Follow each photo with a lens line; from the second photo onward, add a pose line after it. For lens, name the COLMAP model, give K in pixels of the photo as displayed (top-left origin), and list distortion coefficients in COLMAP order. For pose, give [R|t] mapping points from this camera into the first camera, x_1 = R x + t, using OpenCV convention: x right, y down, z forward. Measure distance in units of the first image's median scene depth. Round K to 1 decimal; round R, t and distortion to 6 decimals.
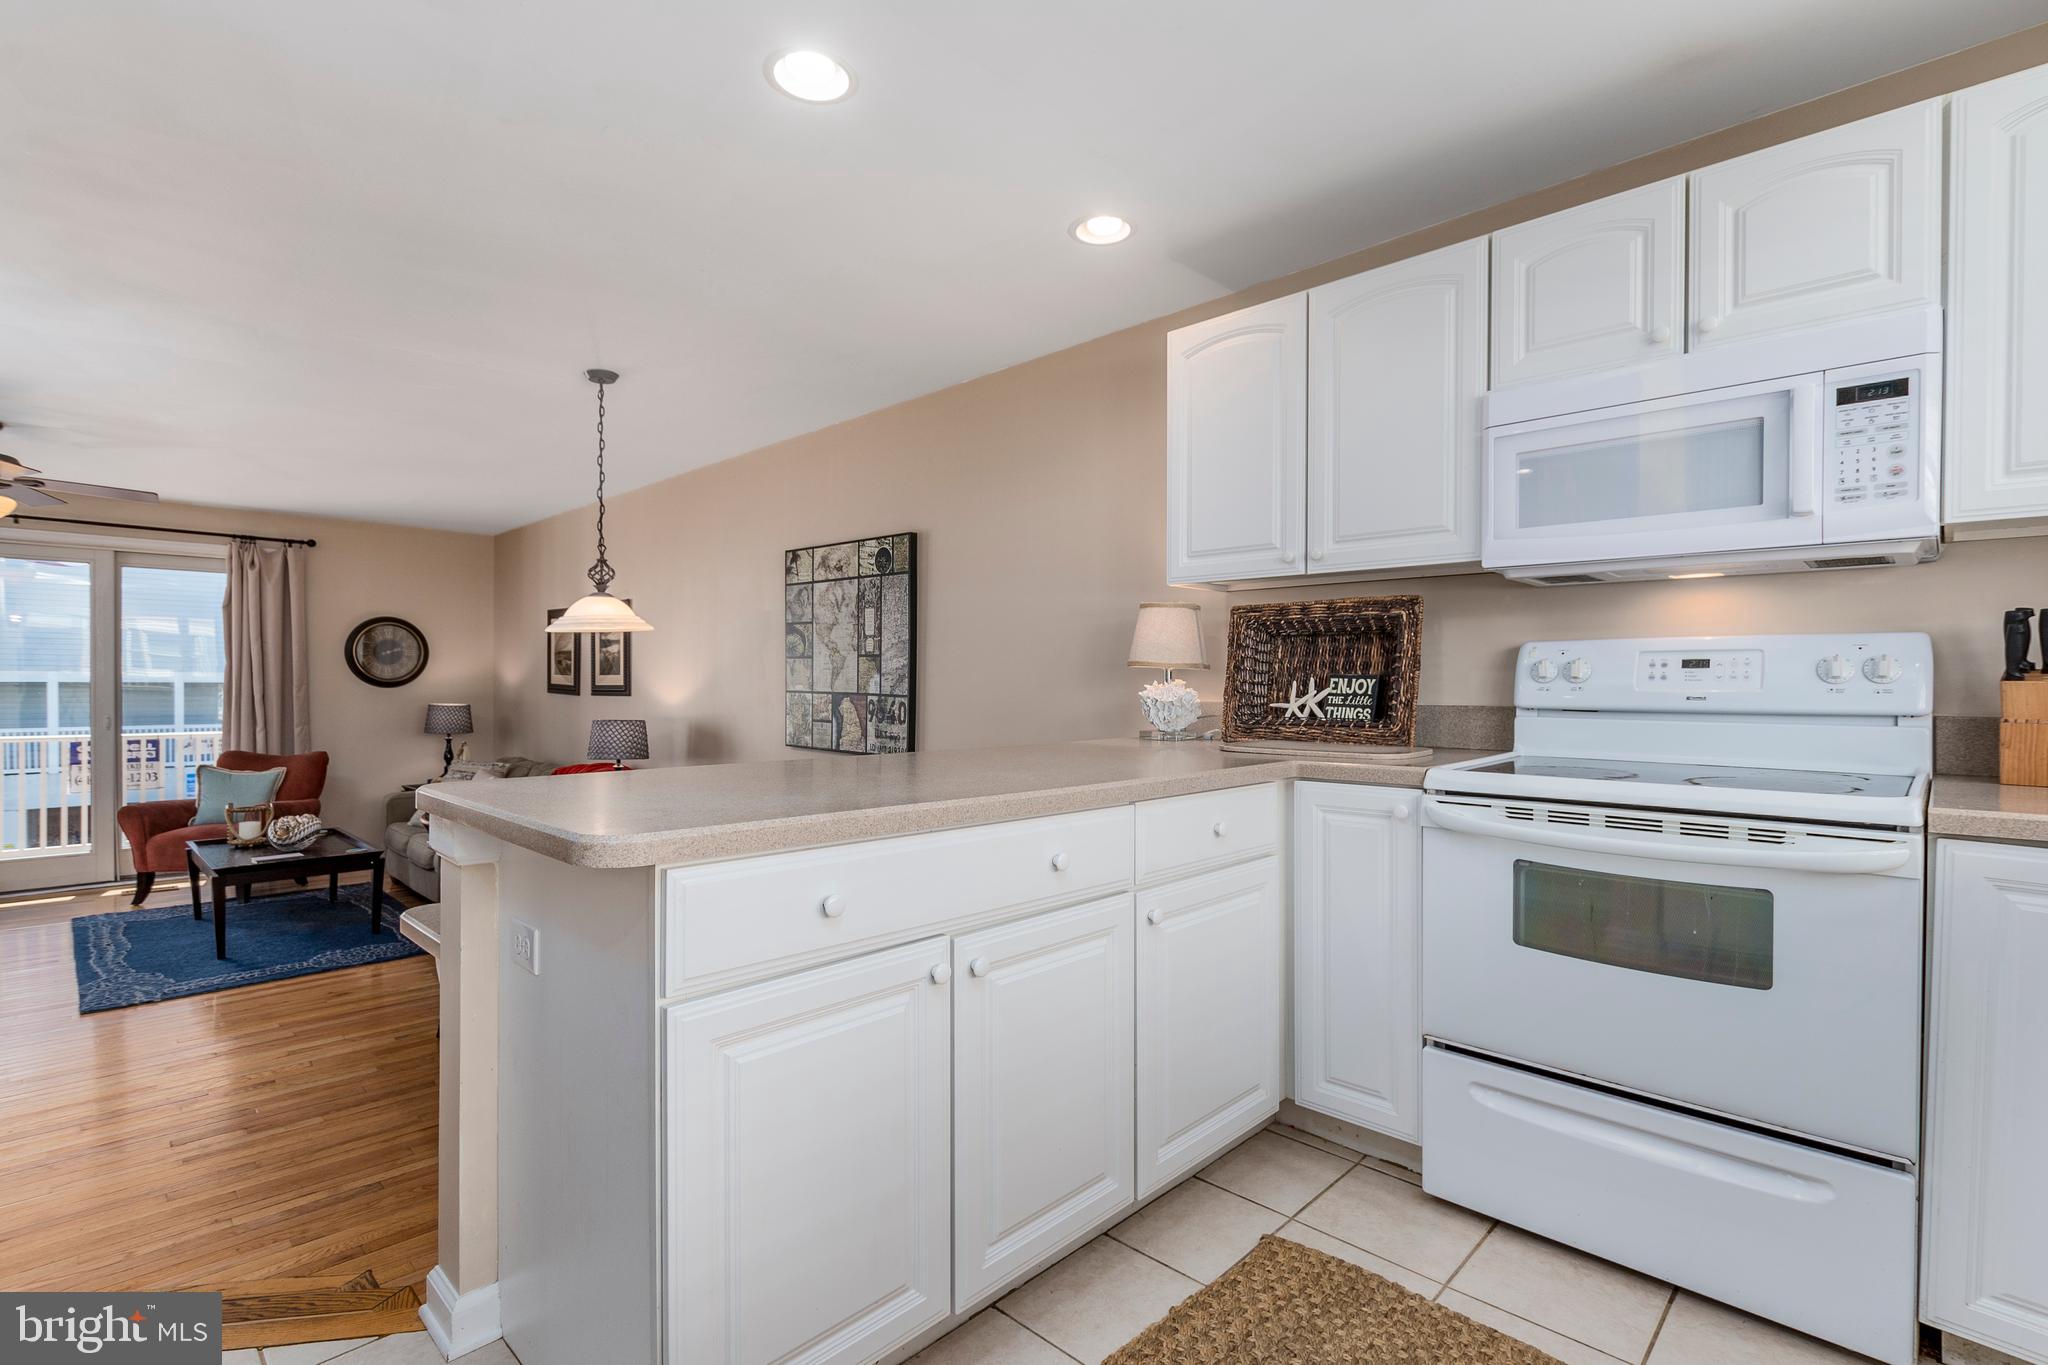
lens RADIAL K [[955.2, 0, 1040.0], [0, 955.2, 687.0], [0, 0, 1]] dist [-0.002022, -0.000029]
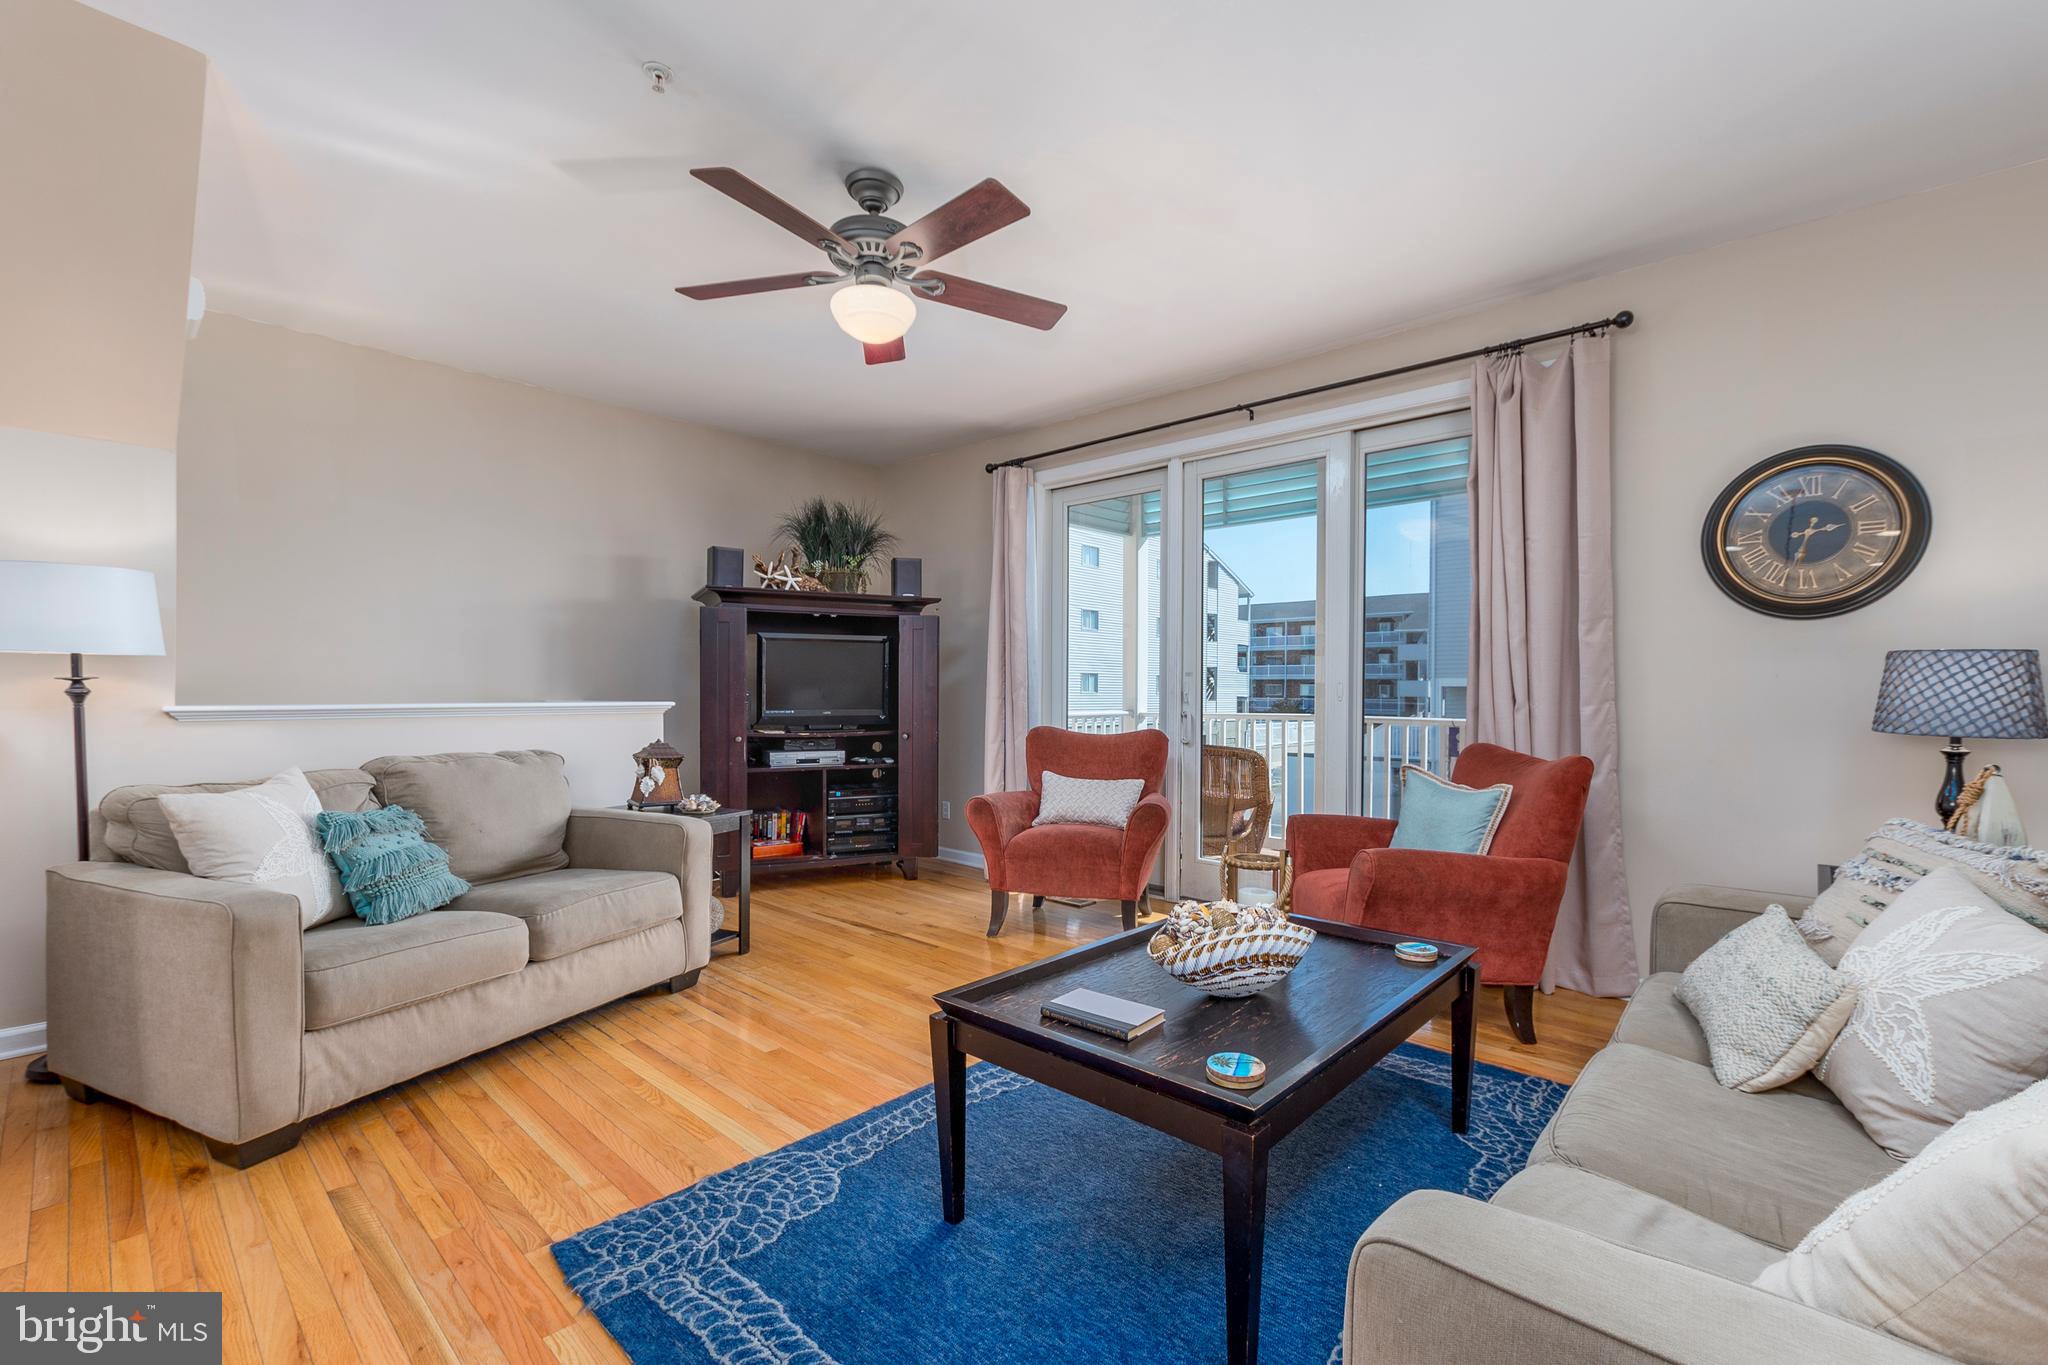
lens RADIAL K [[897.3, 0, 1043.8], [0, 897.3, 691.7], [0, 0, 1]] dist [0.003380, -0.000125]
pose [[0.025021, -0.004477, -0.999677, -0.523971], [-0.011726, 0.999920, -0.004772, 0.064751], [0.999618, 0.011841, 0.024967, 1.137460]]
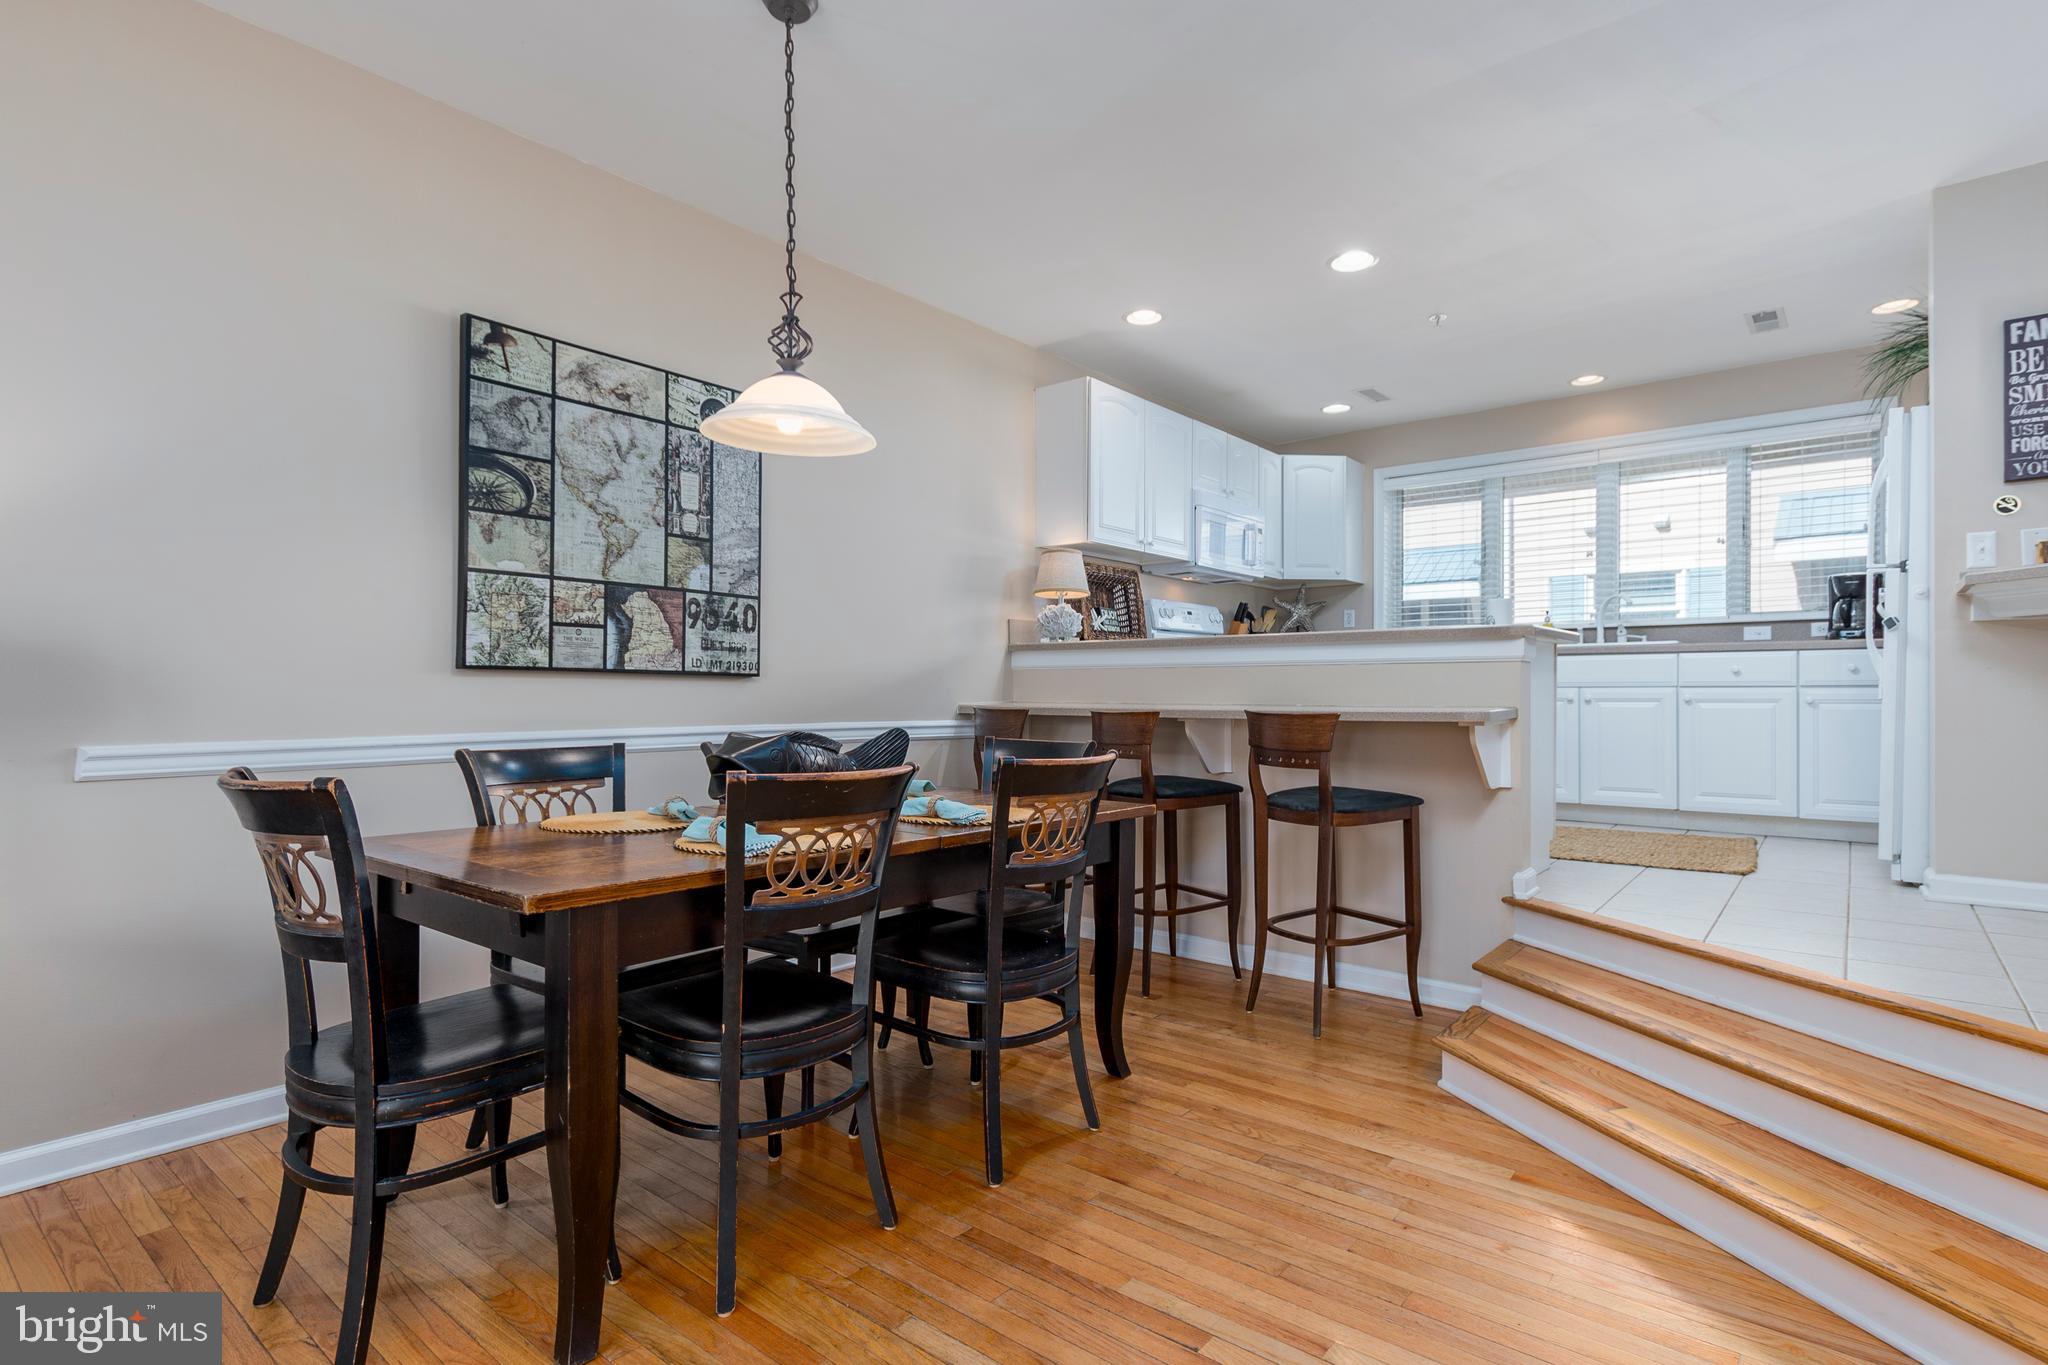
lens RADIAL K [[1012.1, 0, 1022.1], [0, 1012.1, 686.0], [0, 0, 1]] dist [0.004563, 0.001415]
pose [[-0.079223, -0.000491, 0.996857, -0.963267], [0.004252, 0.999991, 0.000831, 0.080398], [-0.996848, 0.004305, -0.079220, 0.803528]]
